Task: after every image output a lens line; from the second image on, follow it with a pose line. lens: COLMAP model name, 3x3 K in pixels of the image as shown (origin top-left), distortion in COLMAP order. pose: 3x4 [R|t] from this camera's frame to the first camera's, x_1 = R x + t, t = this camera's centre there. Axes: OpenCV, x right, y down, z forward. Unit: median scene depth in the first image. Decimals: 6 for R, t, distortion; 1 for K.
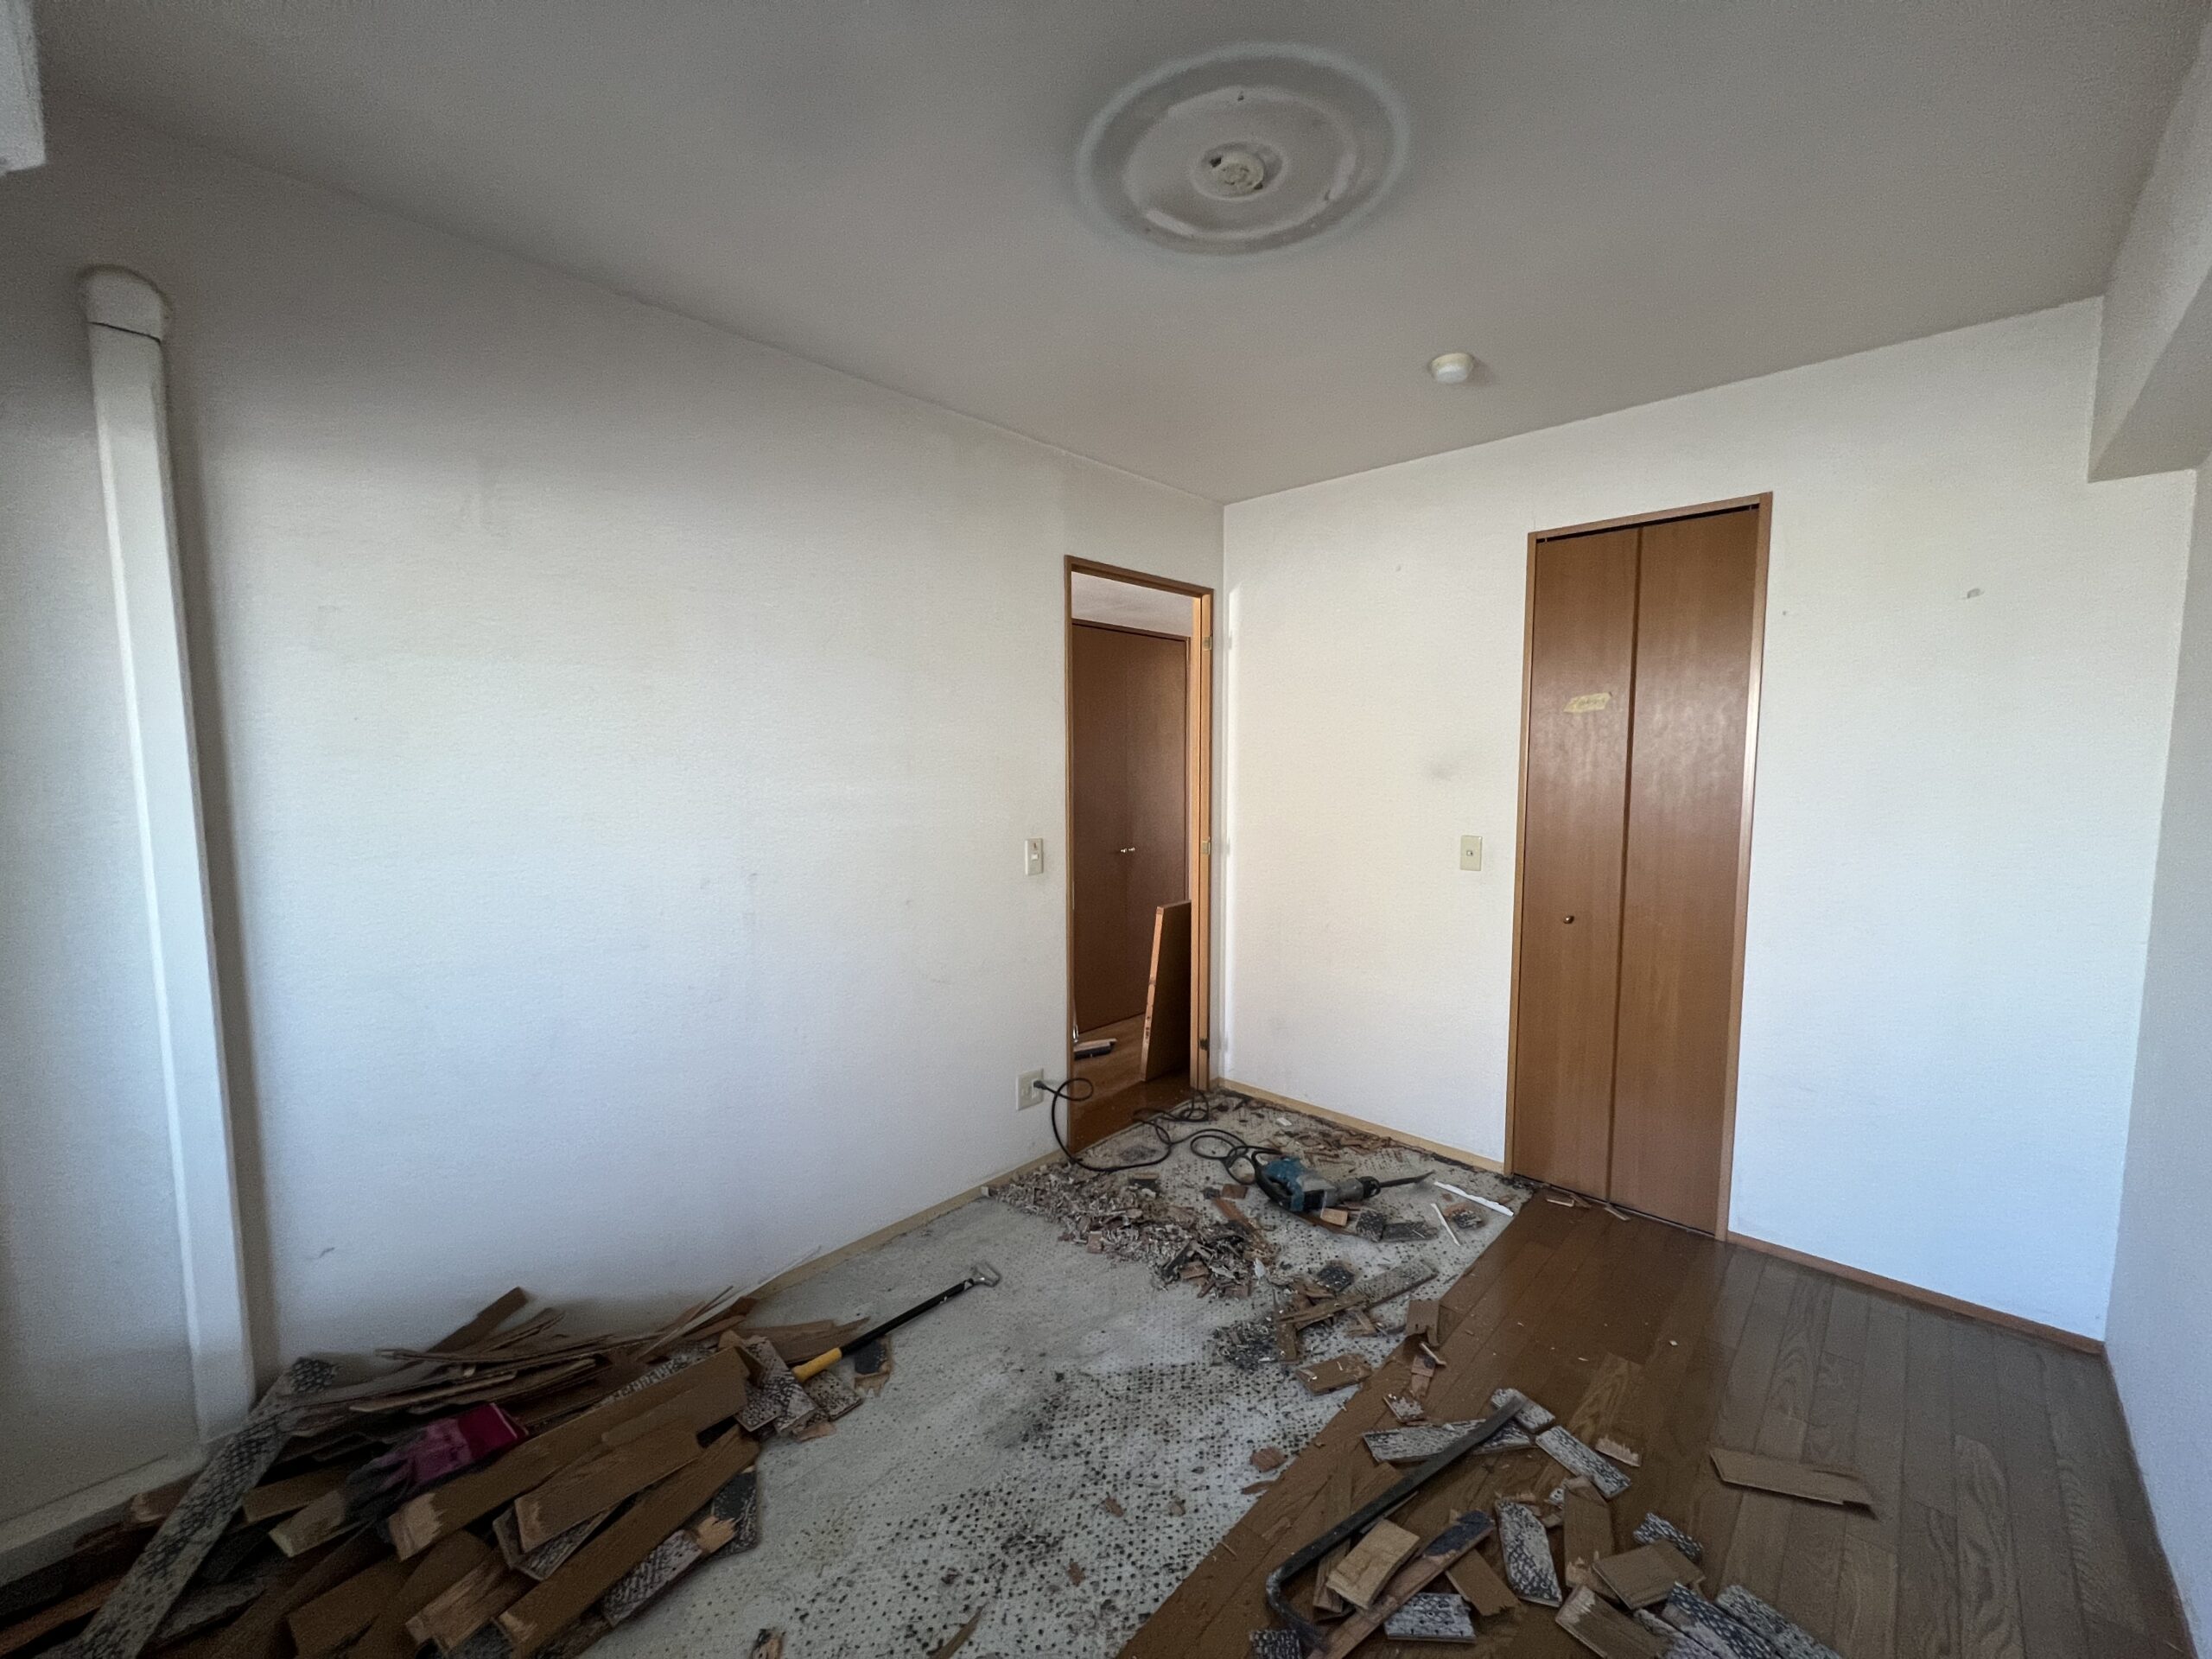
lens RADIAL K [[884.3, 0, 1109.5], [0, 884.3, 836.1], [0, 0, 1]] dist [0.002157, 0.000555]
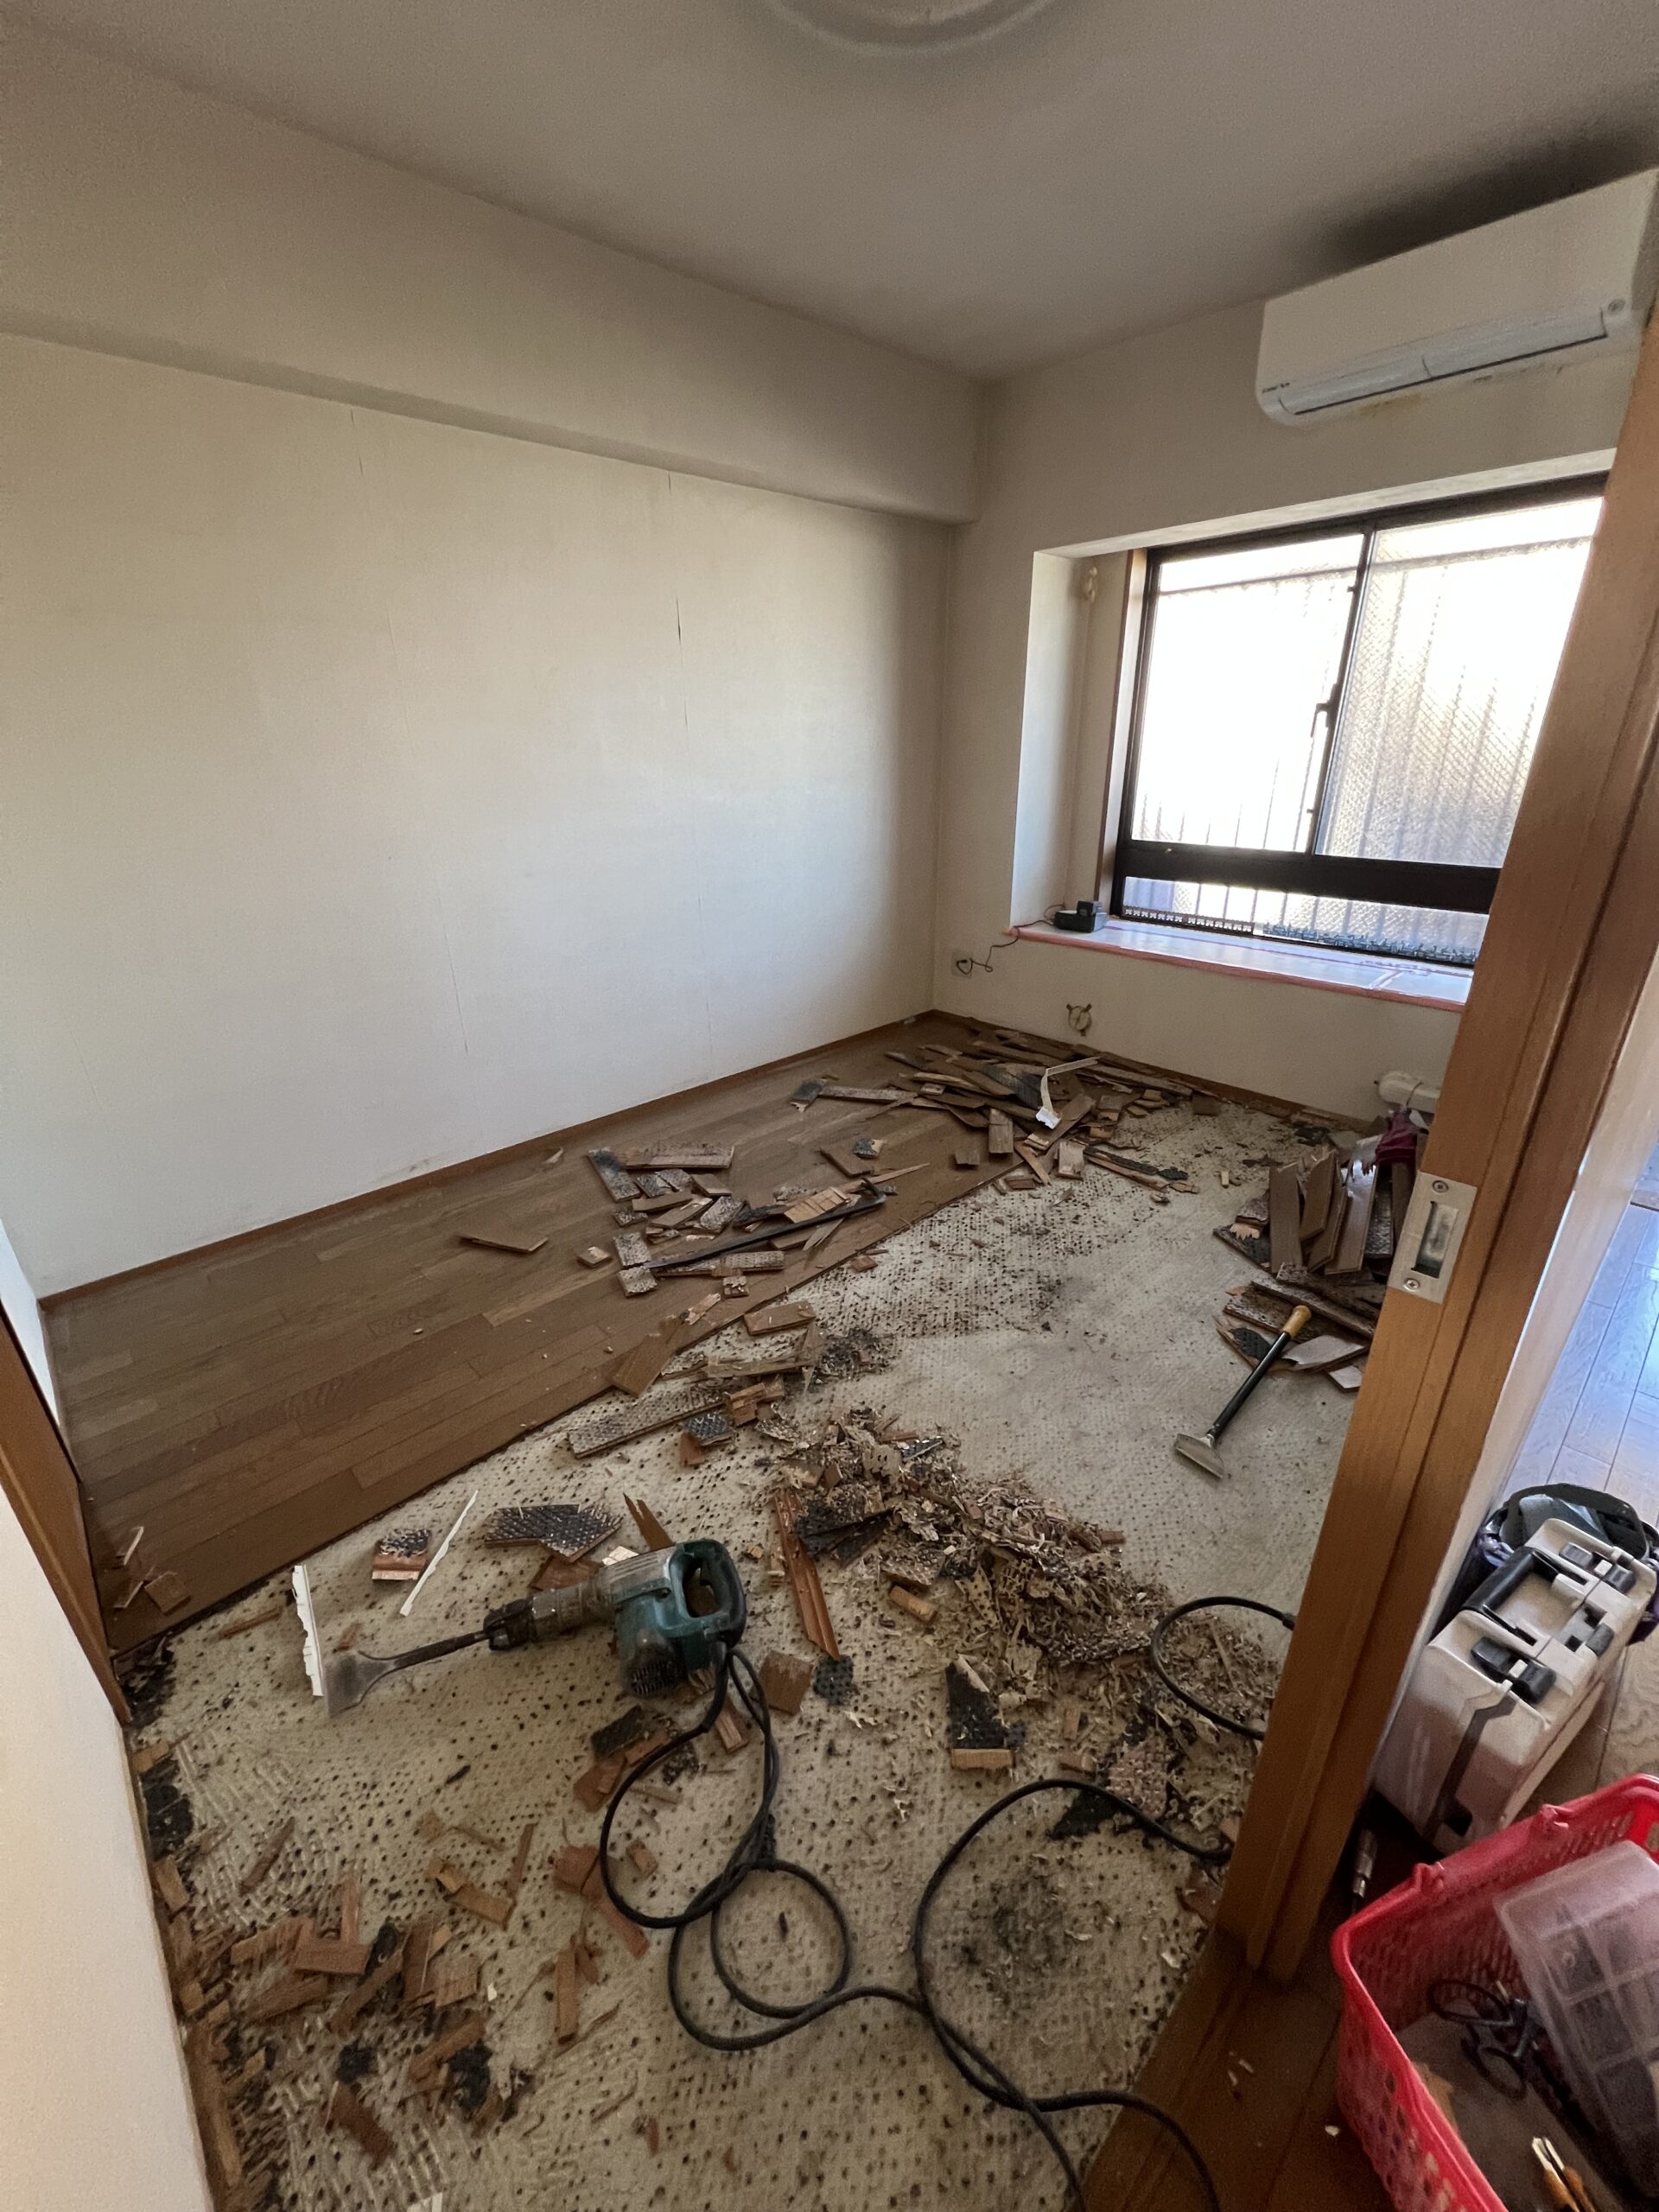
lens RADIAL K [[884.3, 0, 848.5], [0, 884.3, 1105.2], [0, 0, 1]] dist [0.002157, 0.000555]
pose [[-0.998843, -0.000042, 0.048097, 0.110224], [0.022552, 0.882851, 0.469112, -0.087798], [-0.042483, 0.469654, -0.881828, 1.616801]]
